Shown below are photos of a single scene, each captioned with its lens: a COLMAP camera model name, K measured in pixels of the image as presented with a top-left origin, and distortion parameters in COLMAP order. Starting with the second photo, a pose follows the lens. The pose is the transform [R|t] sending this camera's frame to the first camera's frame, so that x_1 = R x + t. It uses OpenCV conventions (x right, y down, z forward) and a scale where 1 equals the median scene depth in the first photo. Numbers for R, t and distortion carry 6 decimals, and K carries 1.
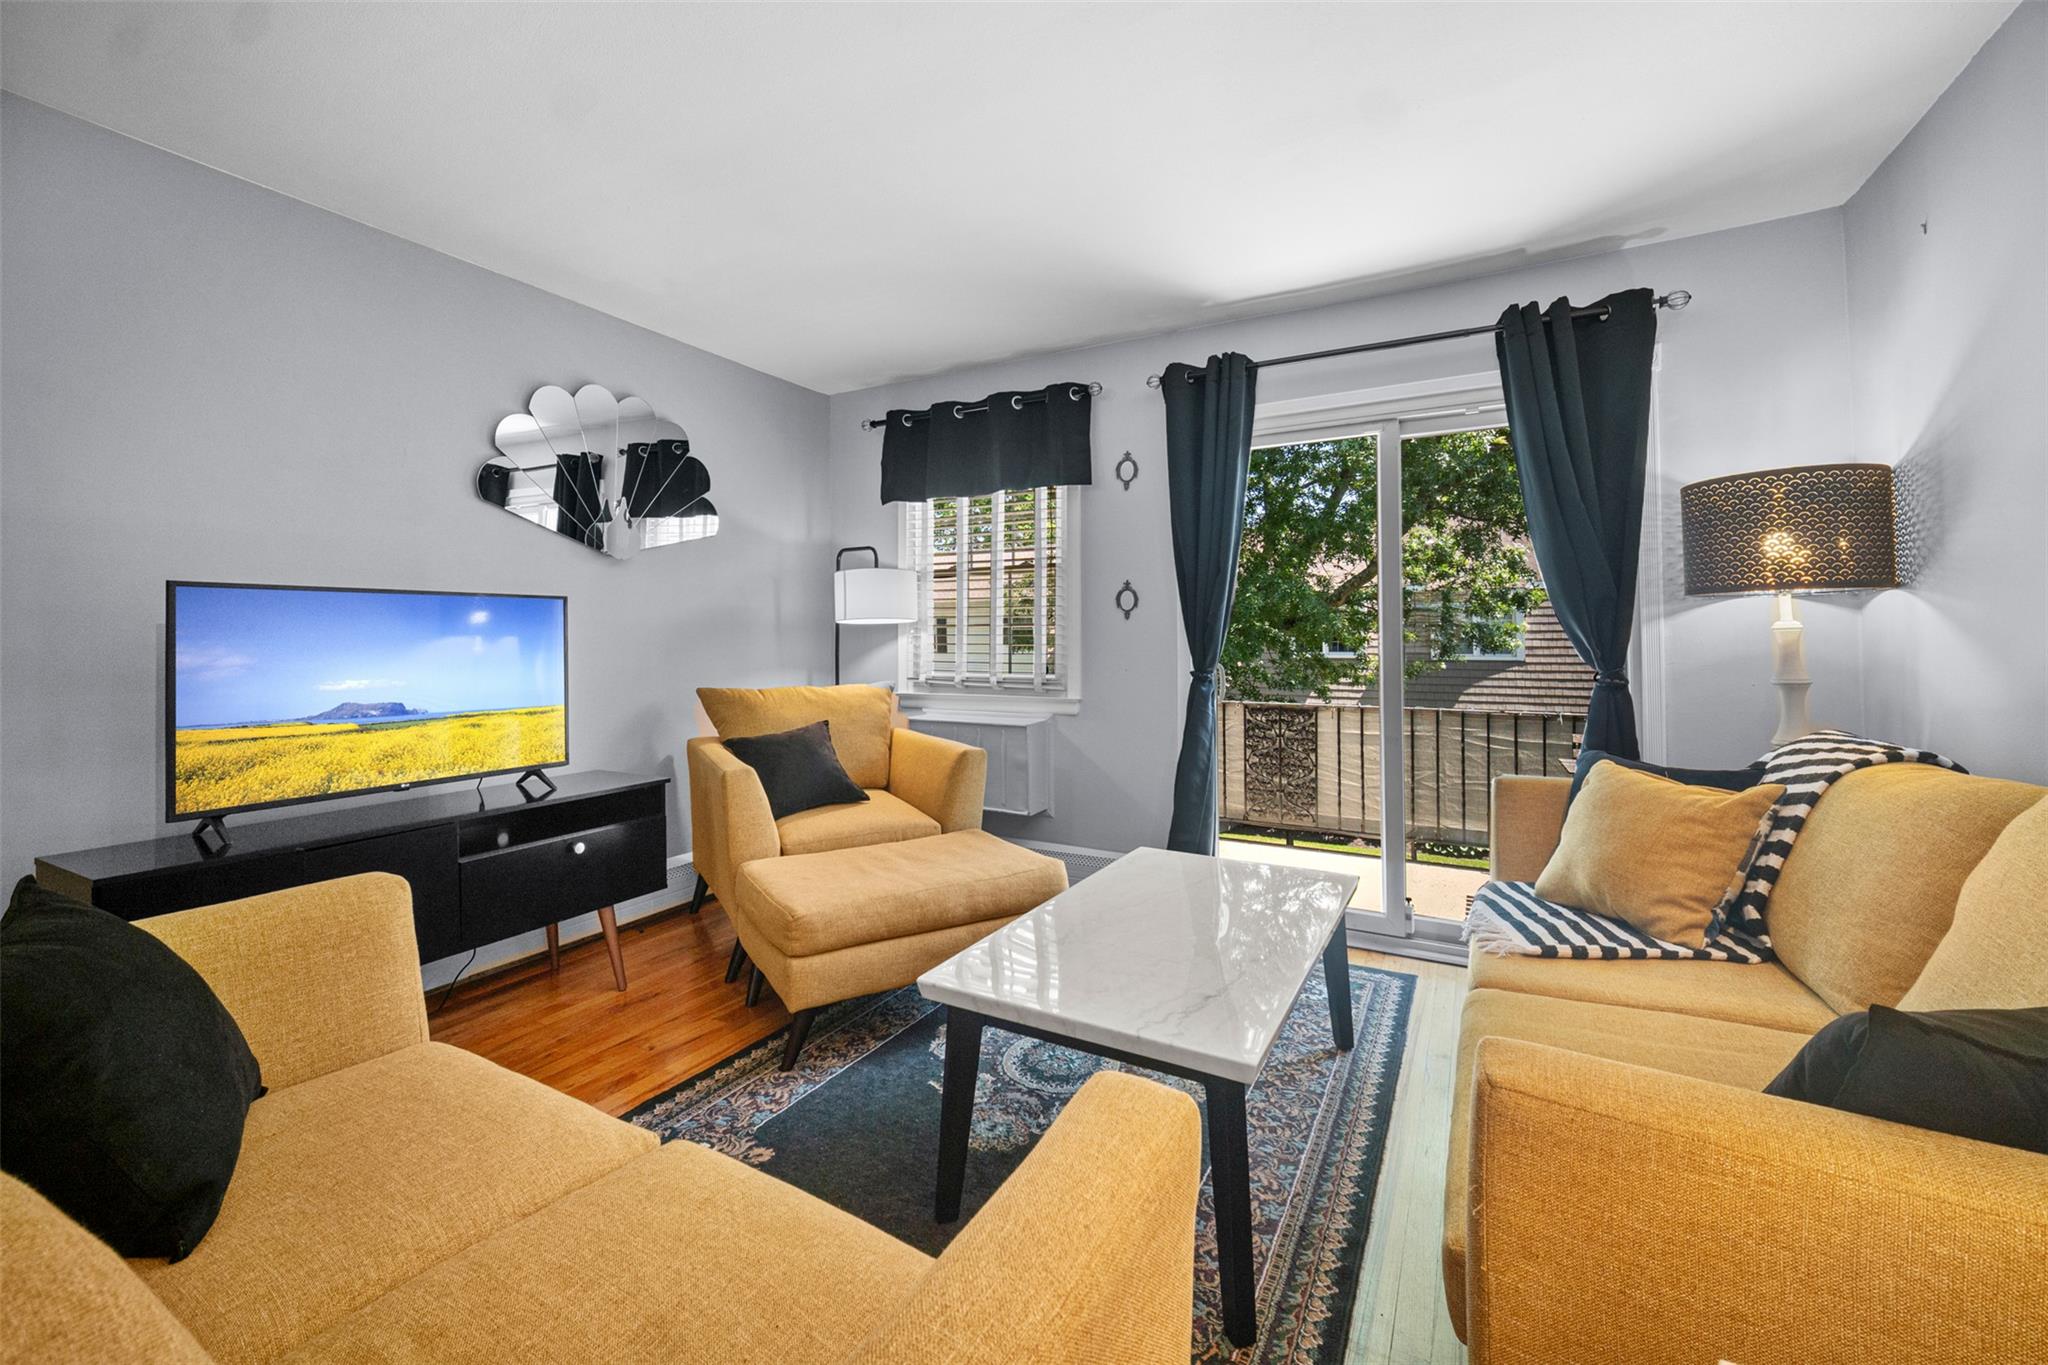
lens RADIAL K [[813.9, 0, 1011.2], [0, 813.9, 625.0], [0, 0, 1]] dist [-0.000916, -0.000032]
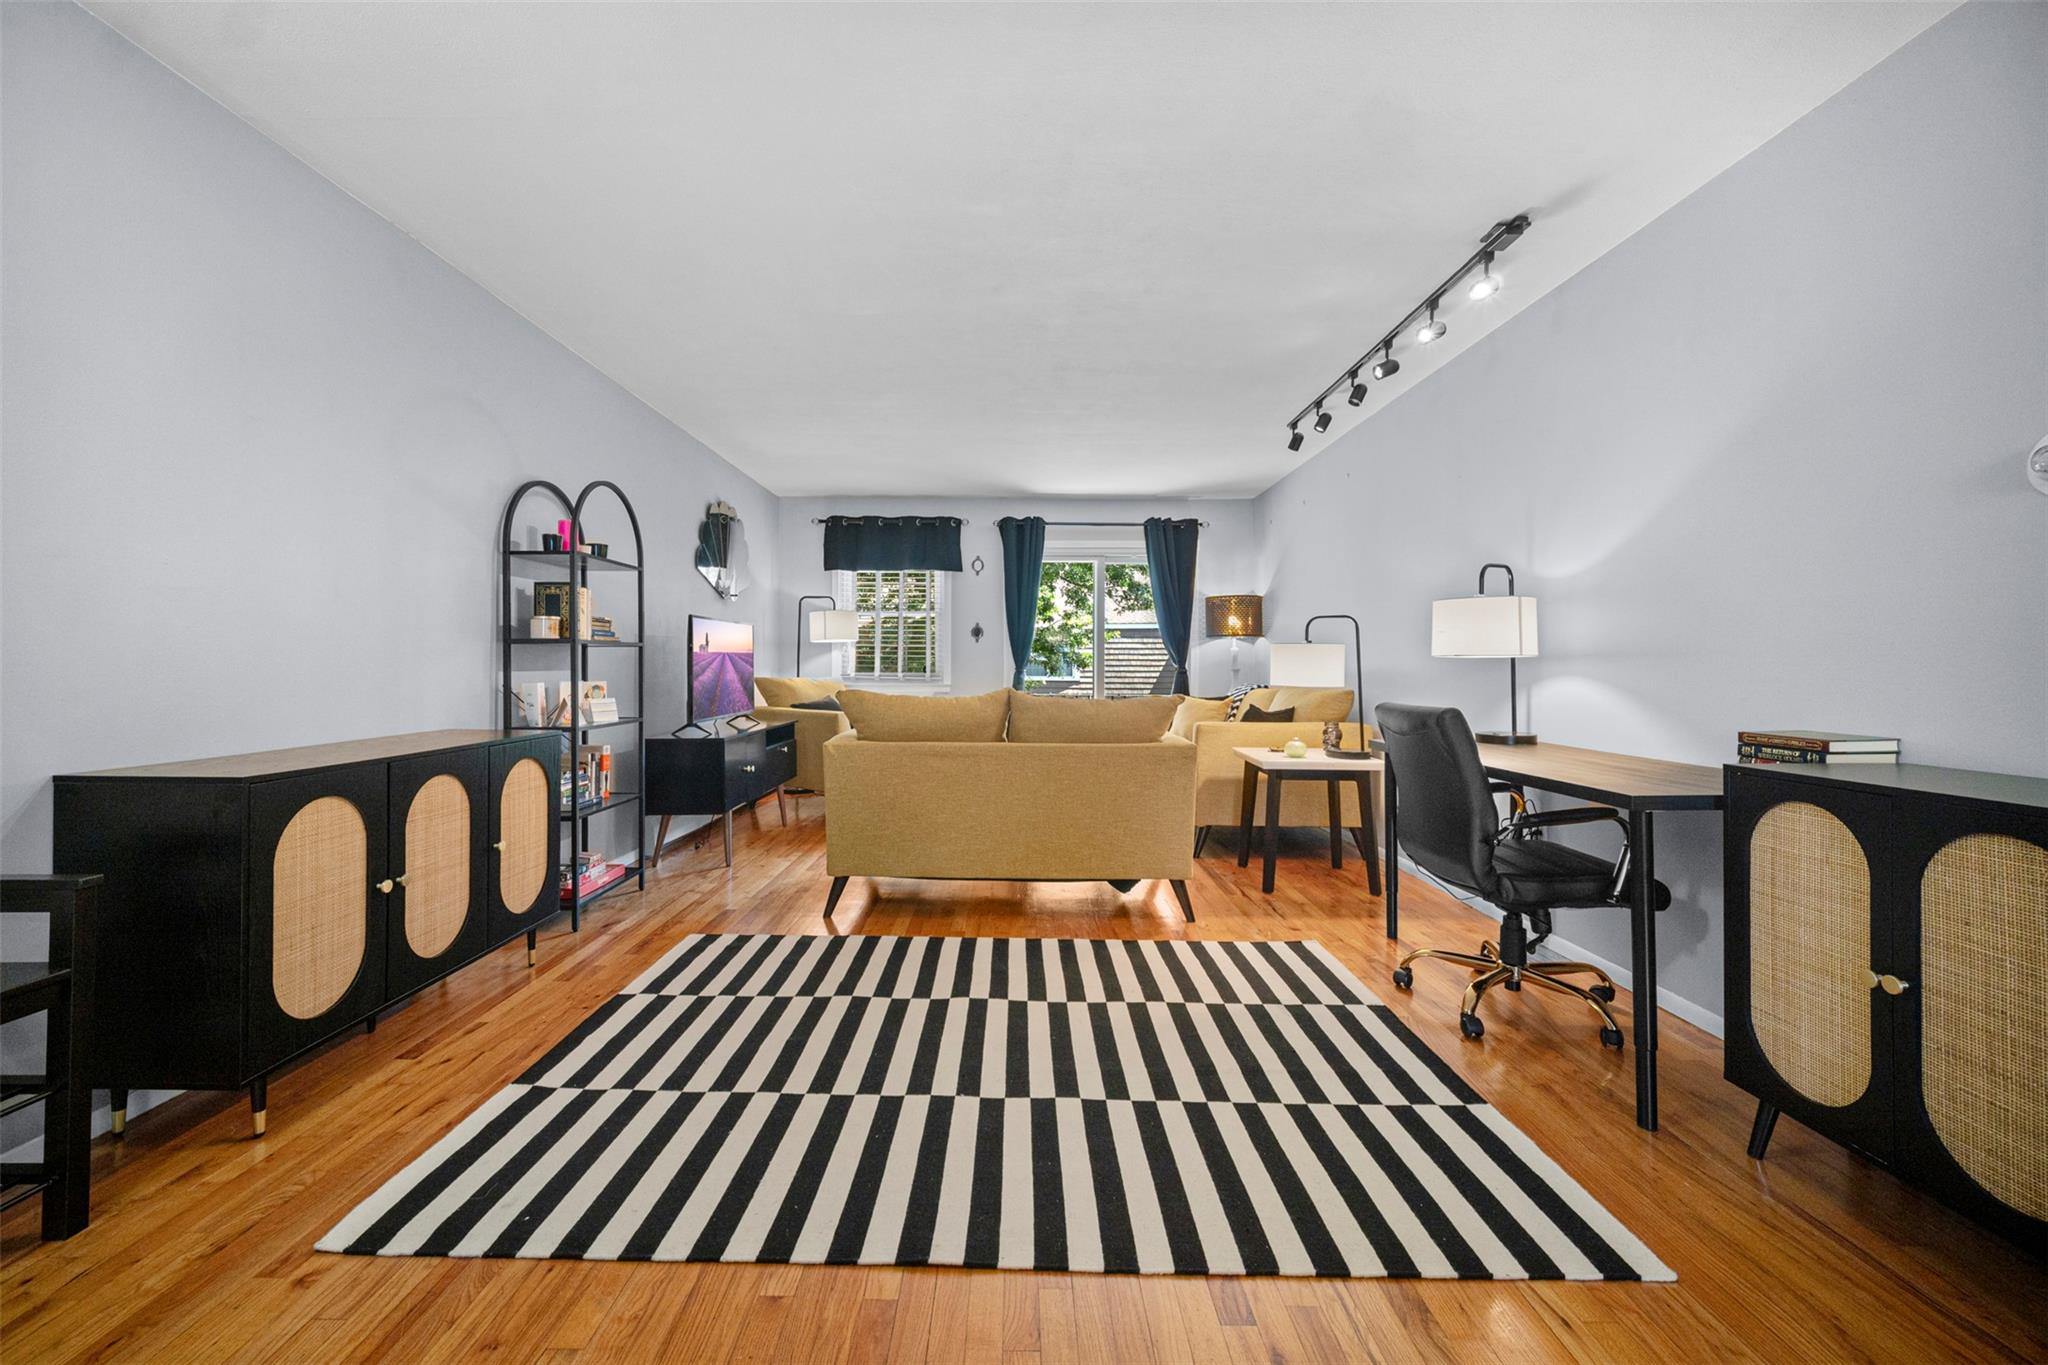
lens RADIAL K [[813.9, 0, 993.2], [0, 813.9, 658.5], [0, 0, 1]] dist [-0.000916, -0.000032]
pose [[0.886915, 0.010899, 0.461805, -0.714324], [-0.014202, 0.999892, 0.003677, 0.022991], [-0.461715, -0.009820, 0.886974, -0.731408]]
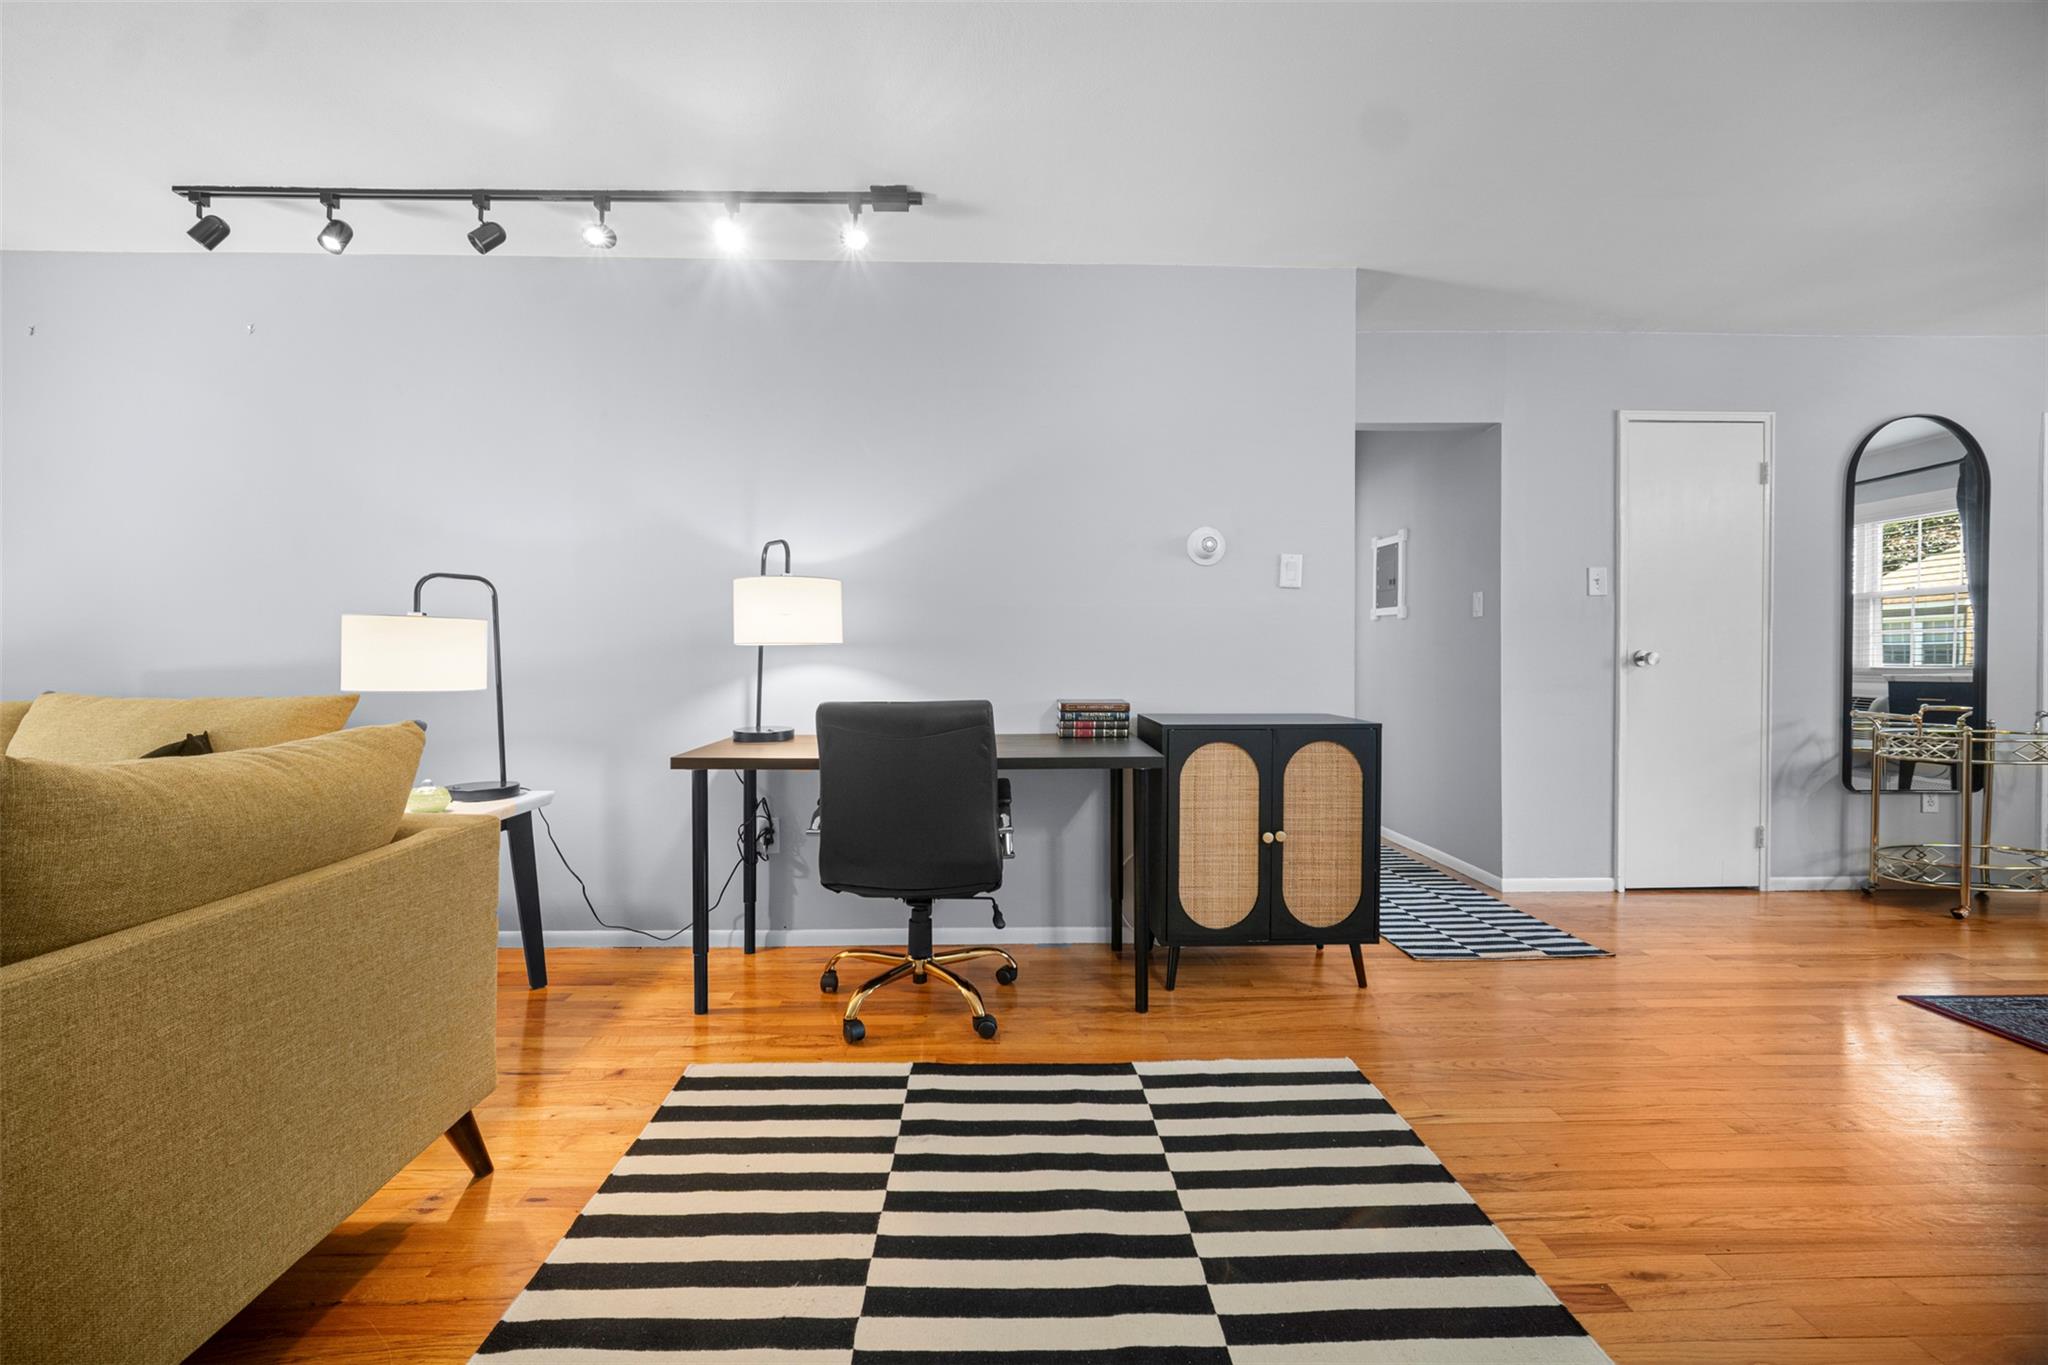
lens RADIAL K [[813.9, 0, 1004.8], [0, 813.9, 664.9], [0, 0, 1]] dist [-0.000916, -0.000032]
pose [[-0.502859, -0.010189, 0.864308, -0.625324], [-0.011796, 0.999918, 0.004925, 0.029526], [-0.864288, -0.007719, -0.502938, -0.040804]]
